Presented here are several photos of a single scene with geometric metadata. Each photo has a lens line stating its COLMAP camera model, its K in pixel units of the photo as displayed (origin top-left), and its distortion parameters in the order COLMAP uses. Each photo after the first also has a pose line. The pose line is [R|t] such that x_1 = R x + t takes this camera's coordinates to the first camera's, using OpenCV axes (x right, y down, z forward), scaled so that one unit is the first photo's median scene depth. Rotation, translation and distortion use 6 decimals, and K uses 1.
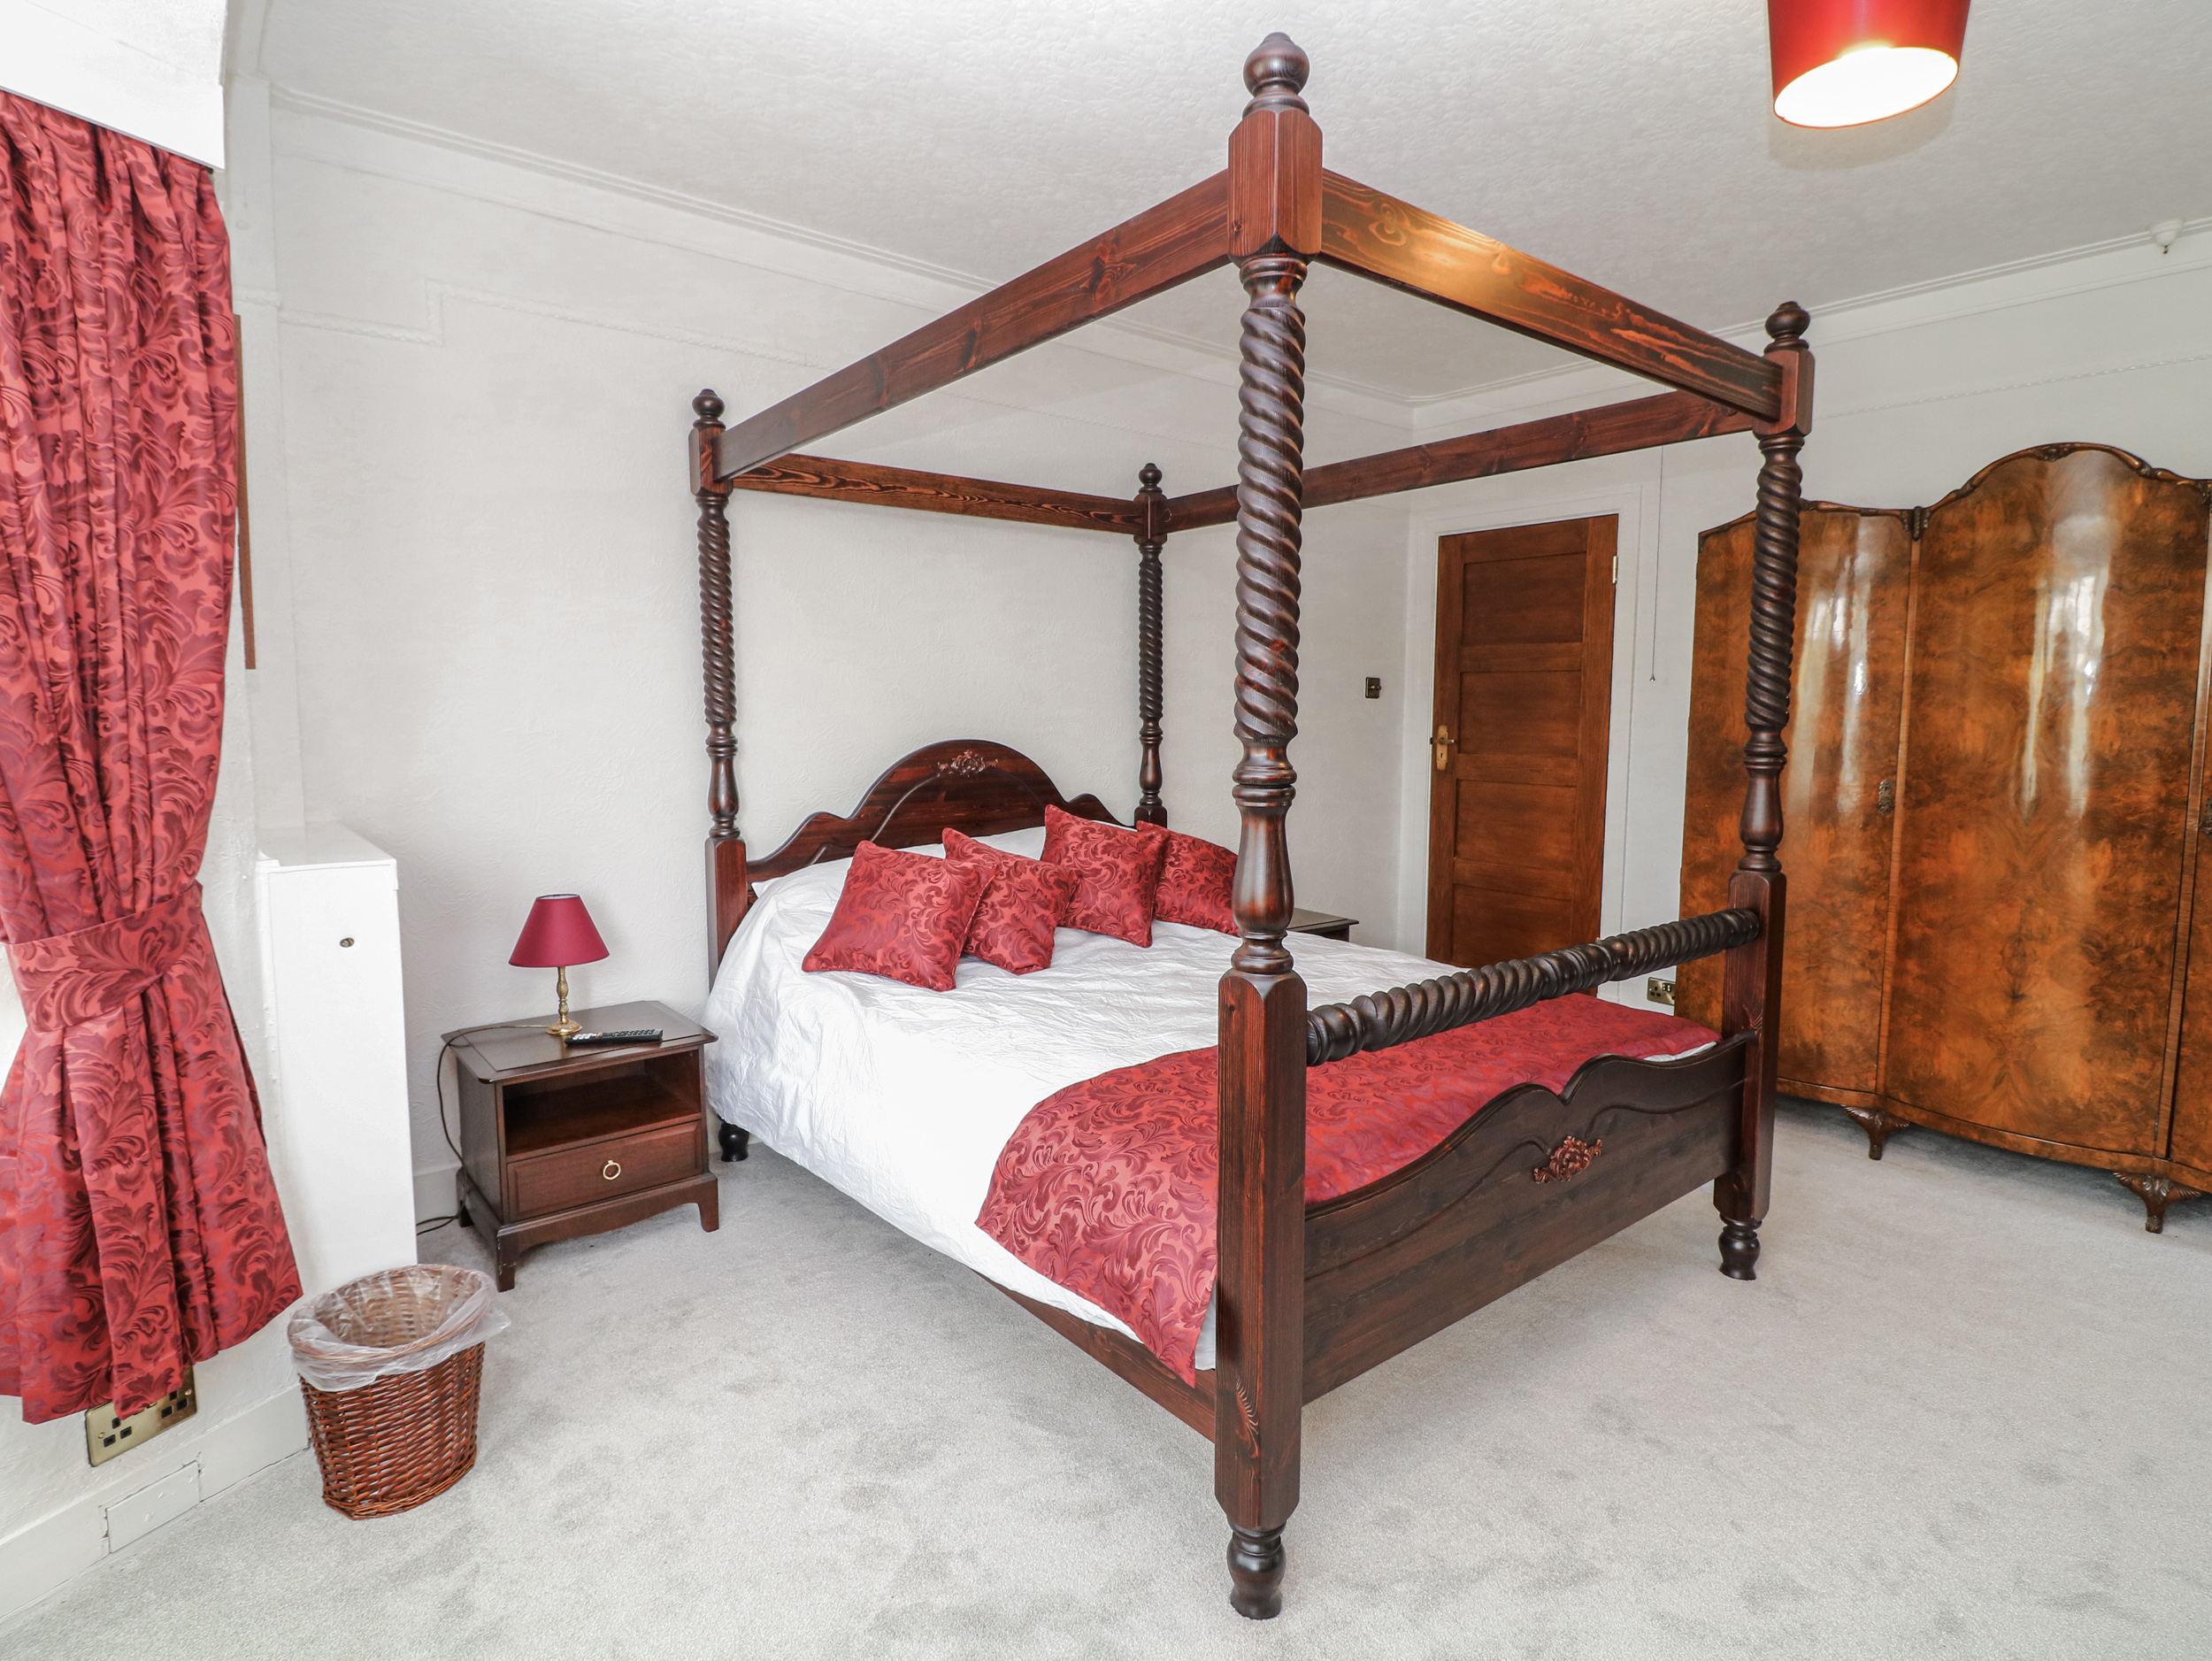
lens RADIAL K [[1154.4, 0, 1100.2], [0, 1154.4, 812.9], [0, 0, 1]] dist [-0.000165, -0.014321]
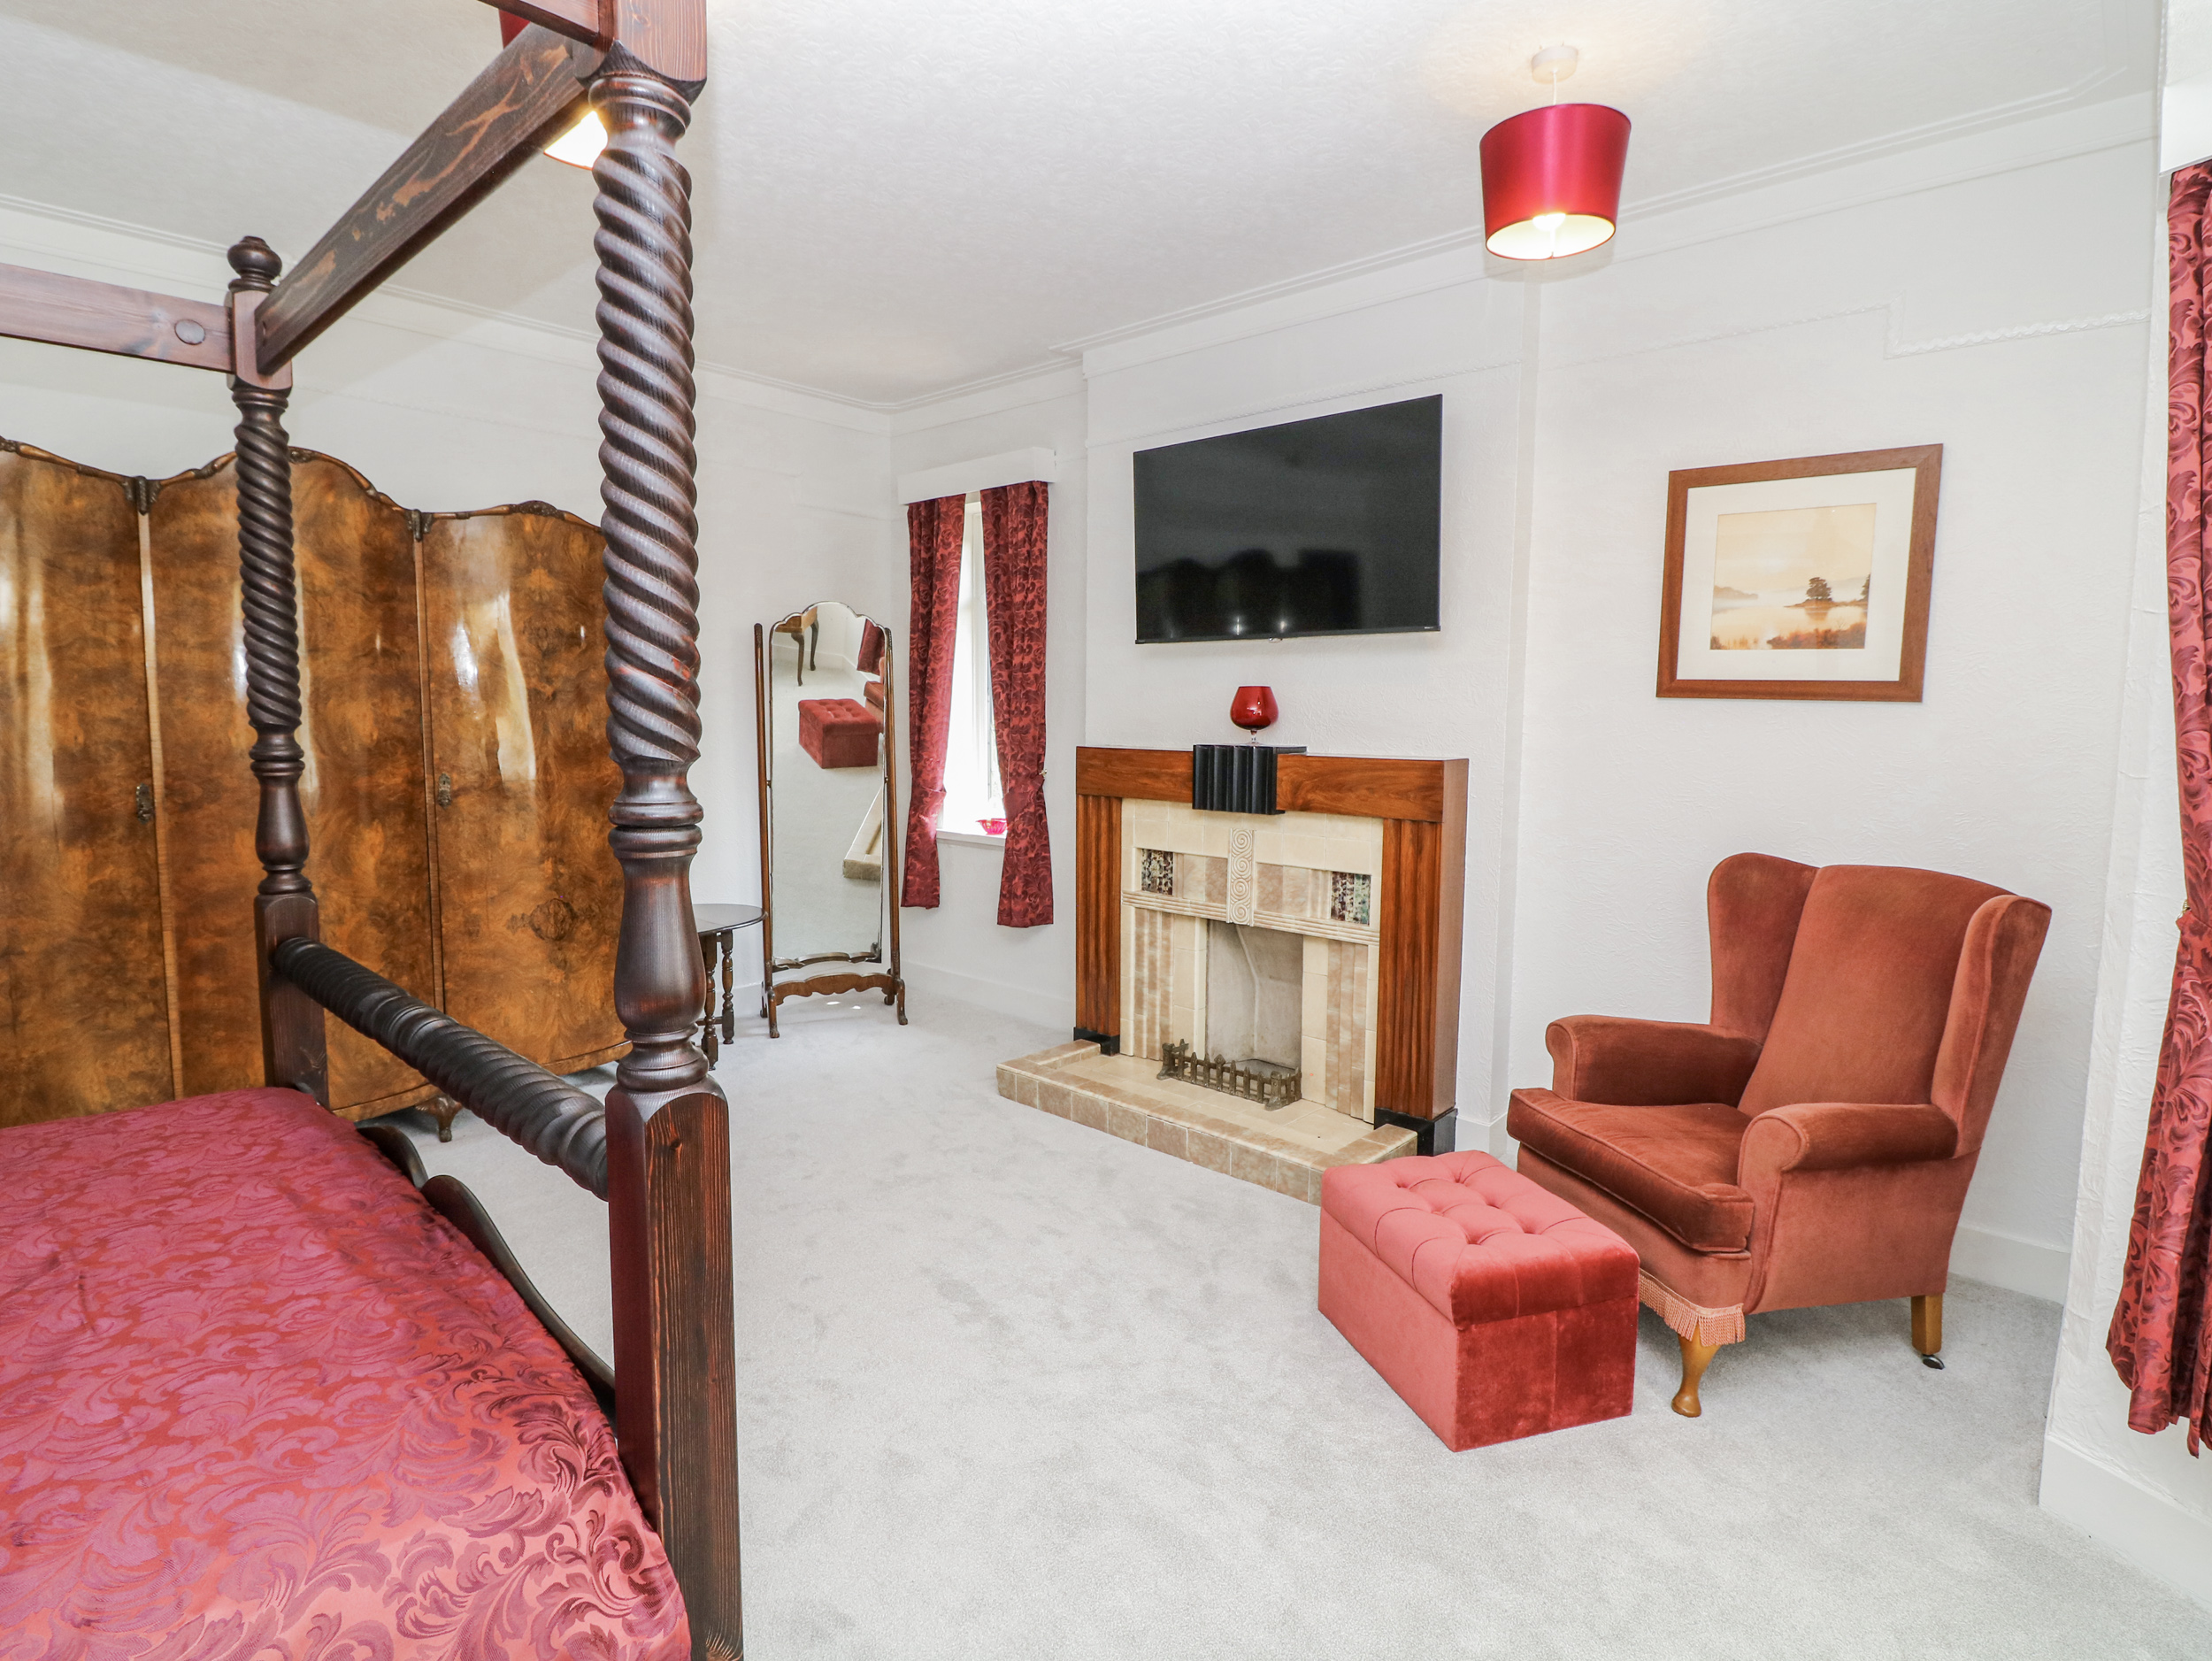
lens RADIAL K [[1154.4, 0, 1100.2], [0, 1154.4, 812.9], [0, 0, 1]] dist [-0.000165, -0.014321]
pose [[-0.157472, -0.092652, 0.983167, -0.303125], [0.083612, 0.990763, 0.106760, -0.040031], [-0.983978, 0.099016, -0.148270, 0.423693]]
